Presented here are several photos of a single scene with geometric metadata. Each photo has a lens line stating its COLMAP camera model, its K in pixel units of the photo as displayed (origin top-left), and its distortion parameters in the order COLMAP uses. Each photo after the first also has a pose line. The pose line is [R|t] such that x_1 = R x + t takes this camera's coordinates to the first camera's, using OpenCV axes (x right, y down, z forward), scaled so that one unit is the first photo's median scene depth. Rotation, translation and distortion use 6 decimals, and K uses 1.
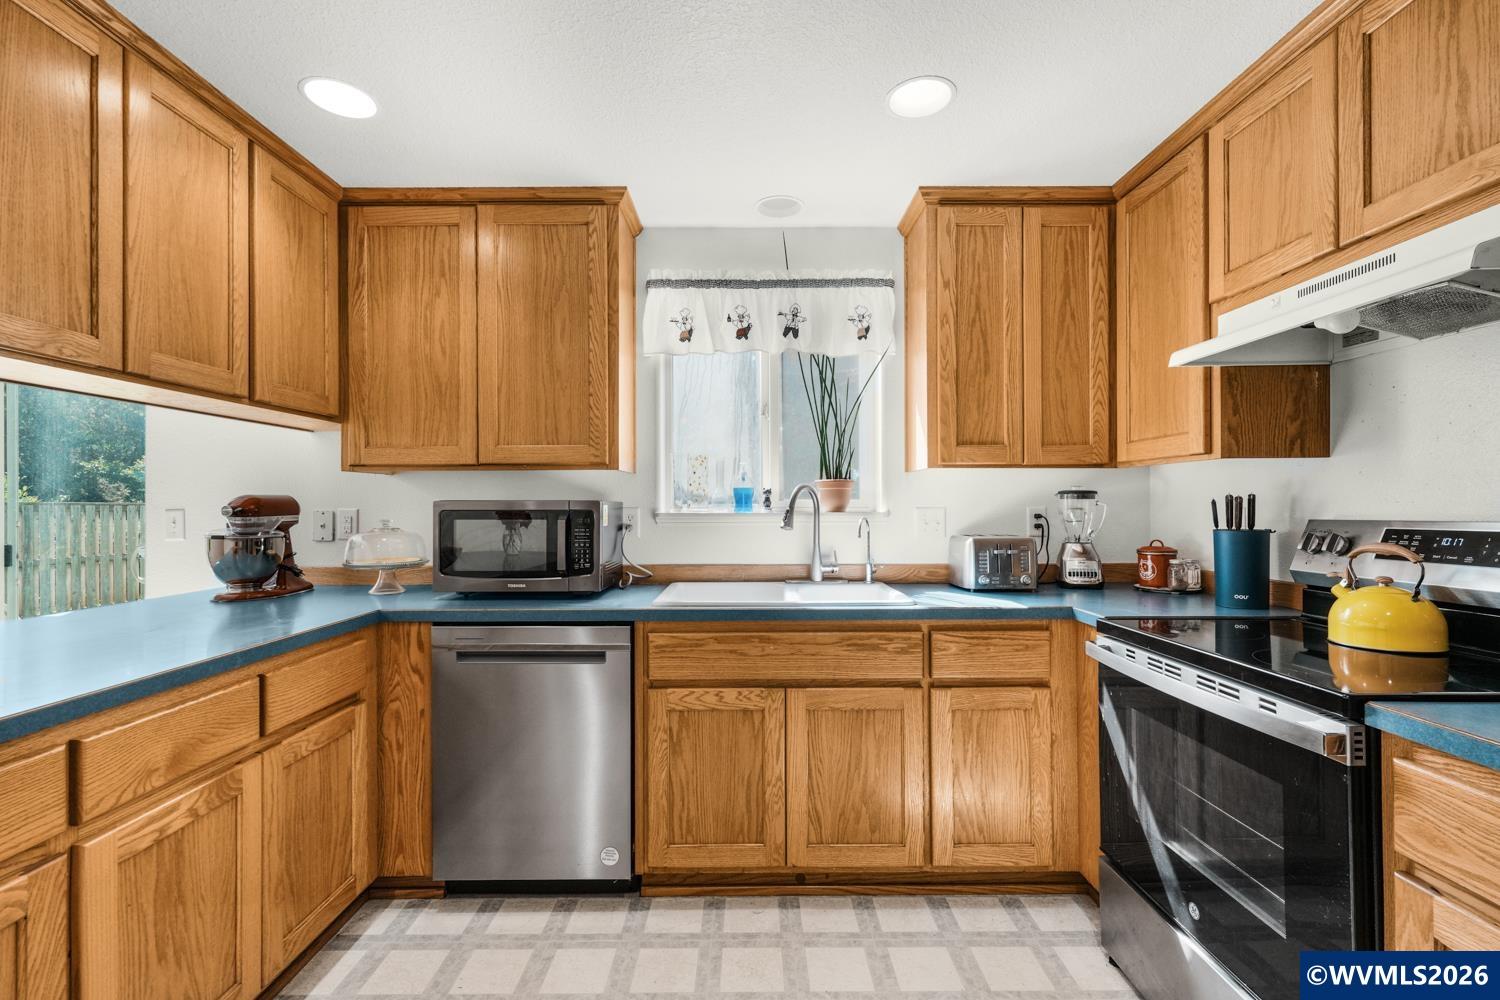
lens RADIAL K [[660.7, 0, 753.7], [0, 660.7, 502.3], [0, 0, 1]] dist [0.003947, 0.000237]
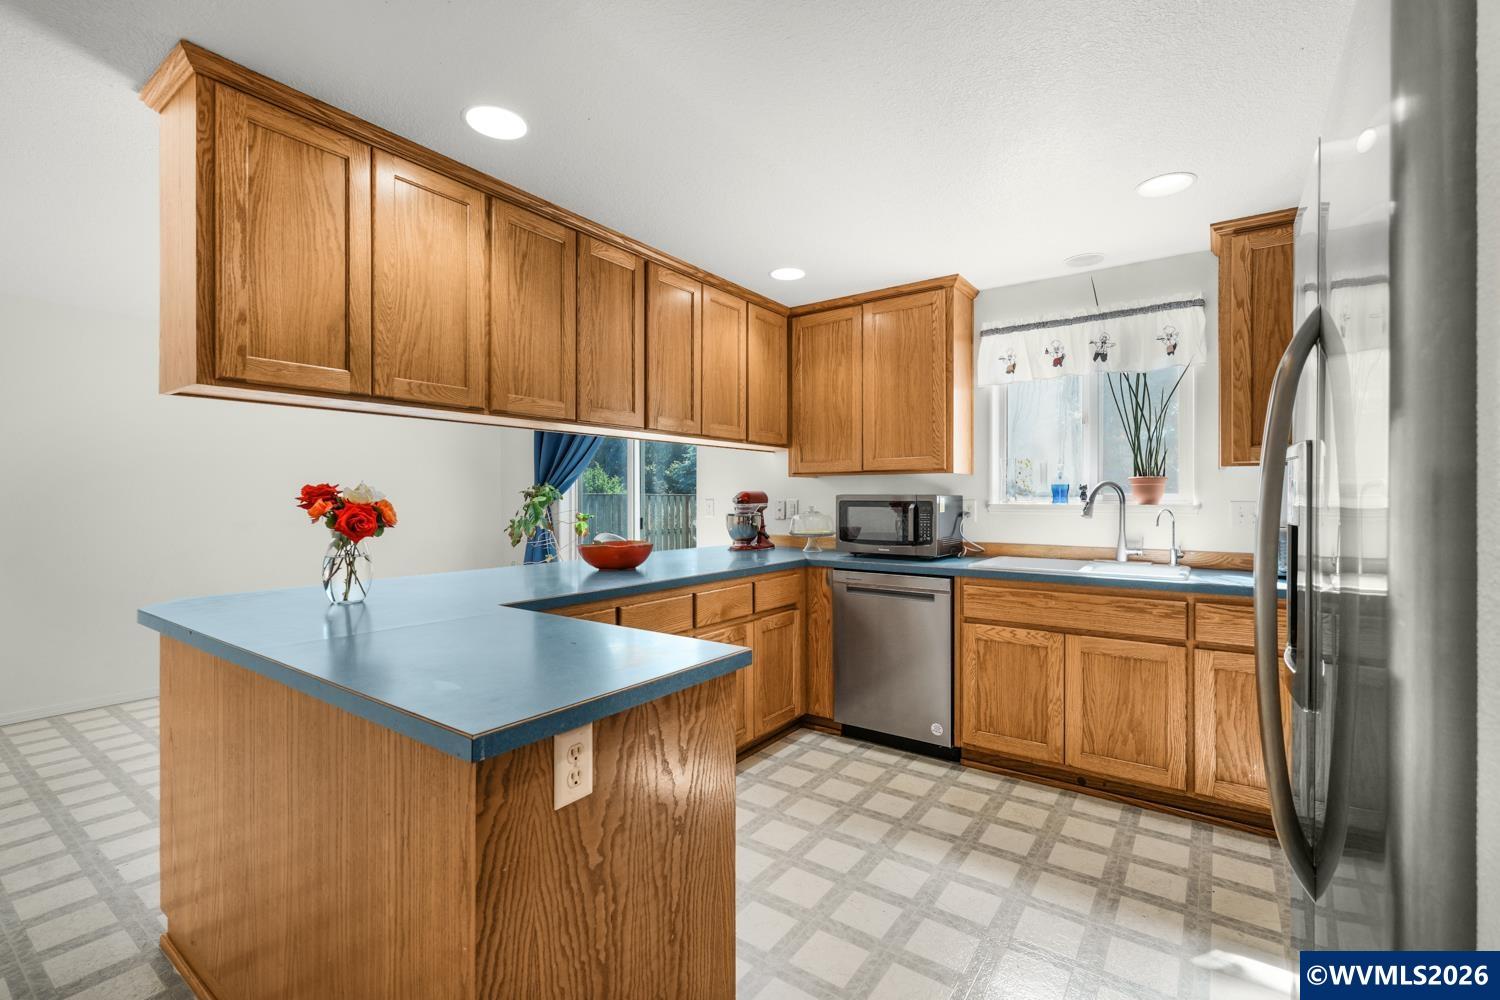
lens RADIAL K [[659.1, 0, 750.0], [0, 659.1, 500.0], [0, 0, 1]] dist [0.000579, 0.000845]
pose [[0.811577, 0.005940, -0.584216, 0.299771], [-0.000103, 0.999950, 0.010023, -0.006172], [0.584246, -0.008075, 0.811537, -0.452122]]
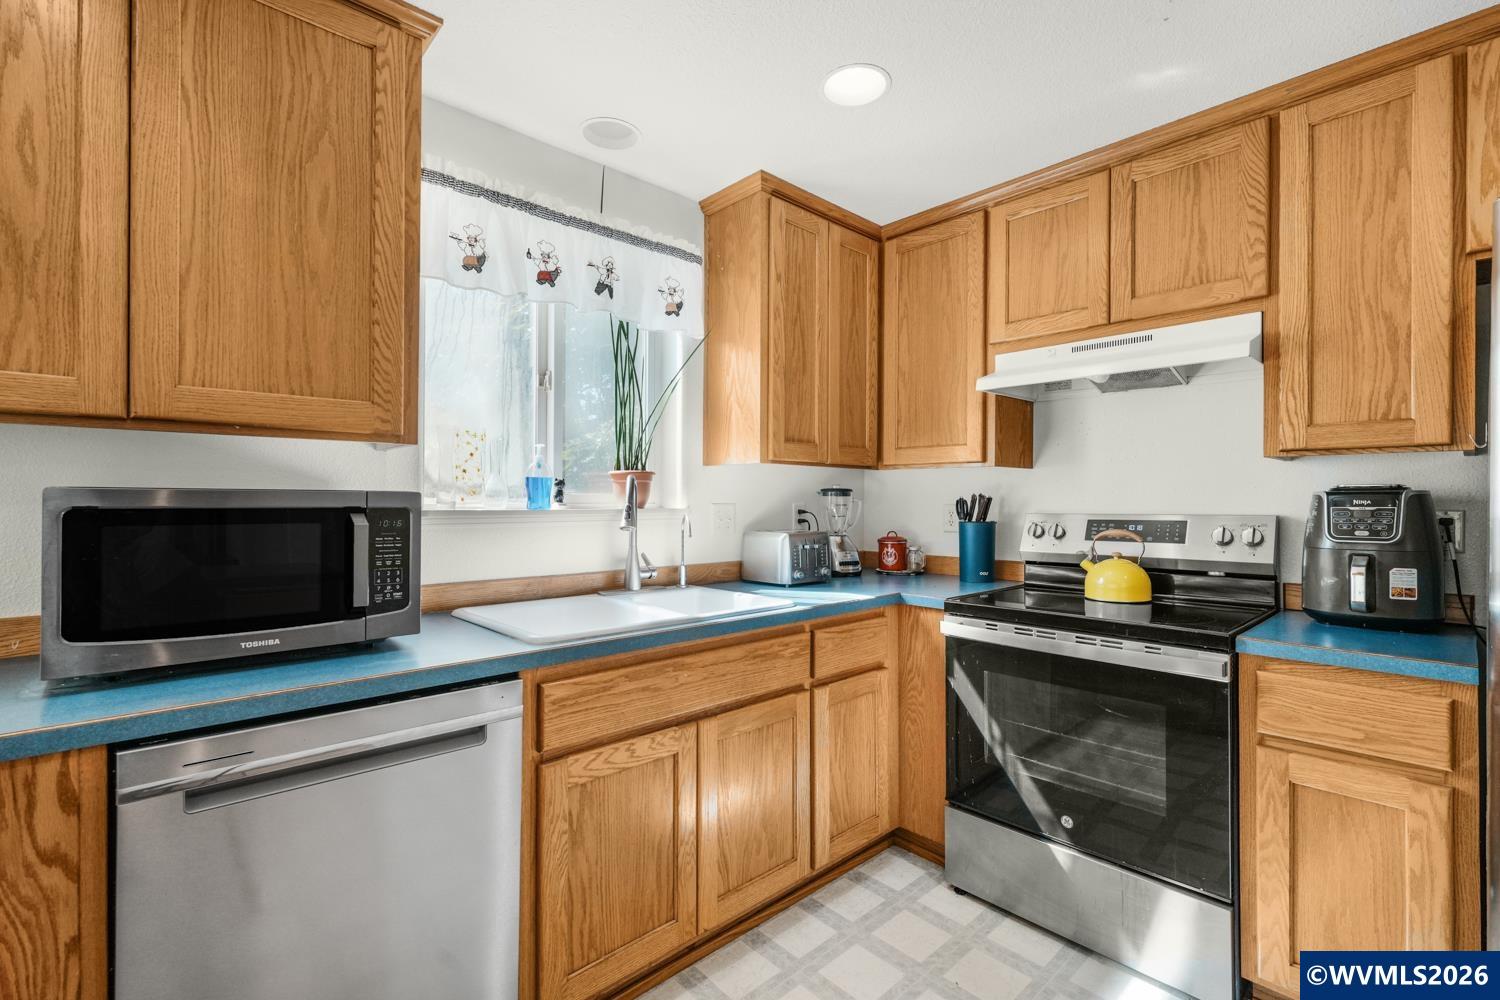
lens RADIAL K [[665.6, 0, 752.7], [0, 665.6, 496.1], [0, 0, 1]] dist [-0.001200, 0.000260]
pose [[0.736574, 0.009867, 0.676286, -0.449332], [-0.009436, 0.999946, -0.004312, 0.001360], [-0.676292, -0.003206, 0.736627, 0.323391]]
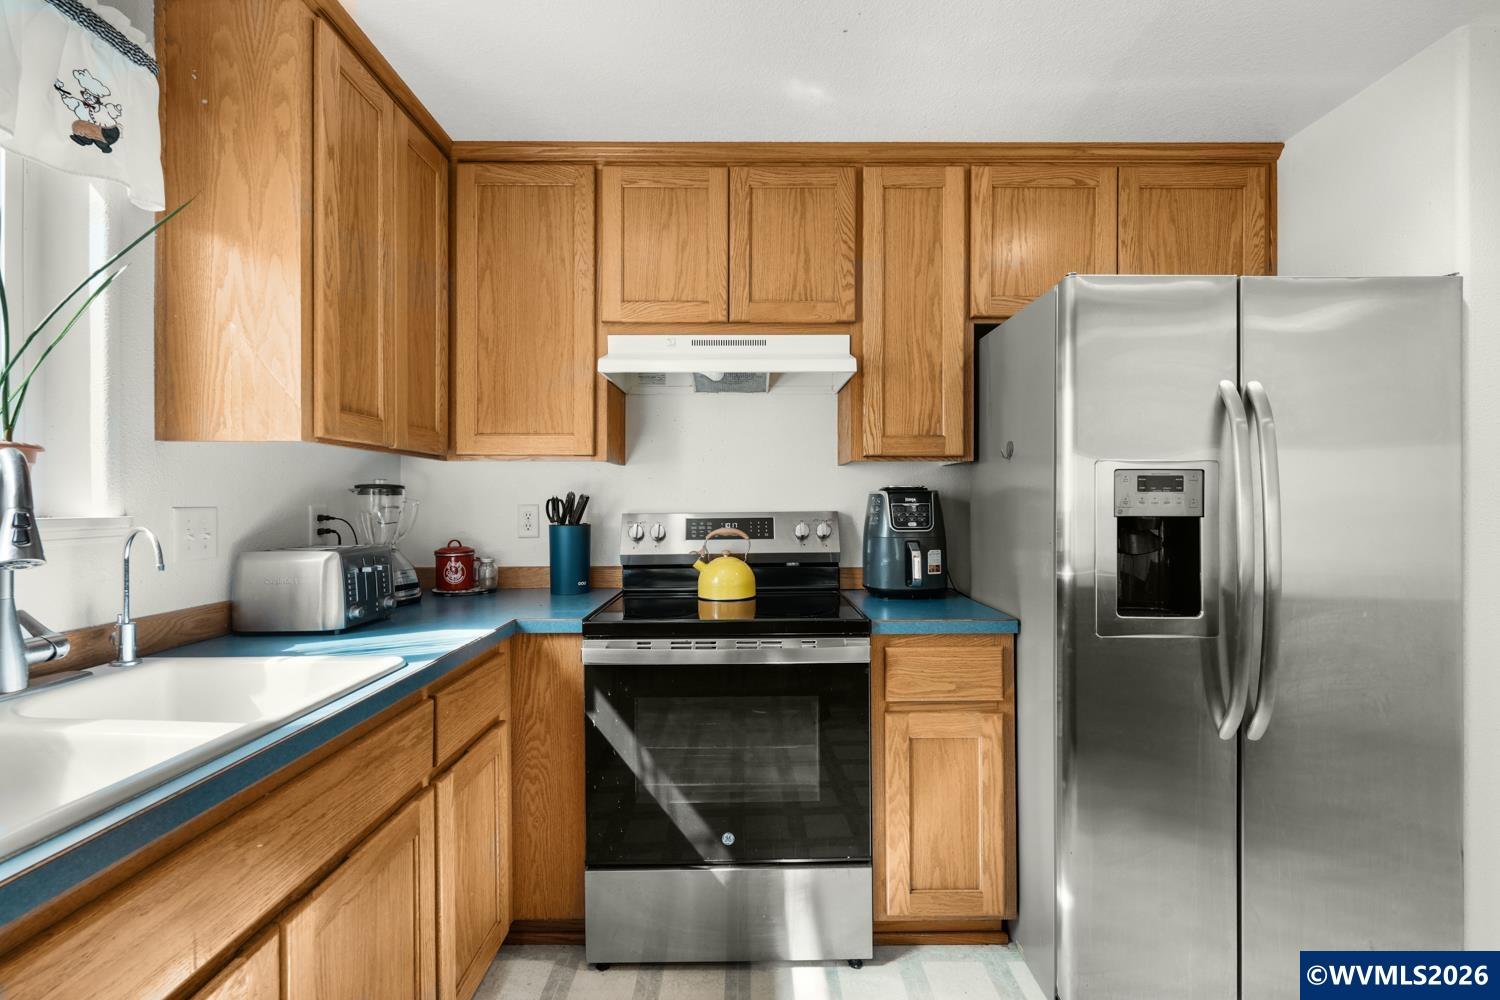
lens RADIAL K [[659.1, 0, 750.0], [0, 659.1, 500.0], [0, 0, 1]] dist [0.000579, 0.000845]
pose [[0.003212, 0.003659, 0.999988, -0.370097], [-0.002615, 0.999990, -0.003651, 0.003393], [-0.999991, -0.002604, 0.003221, 0.660673]]
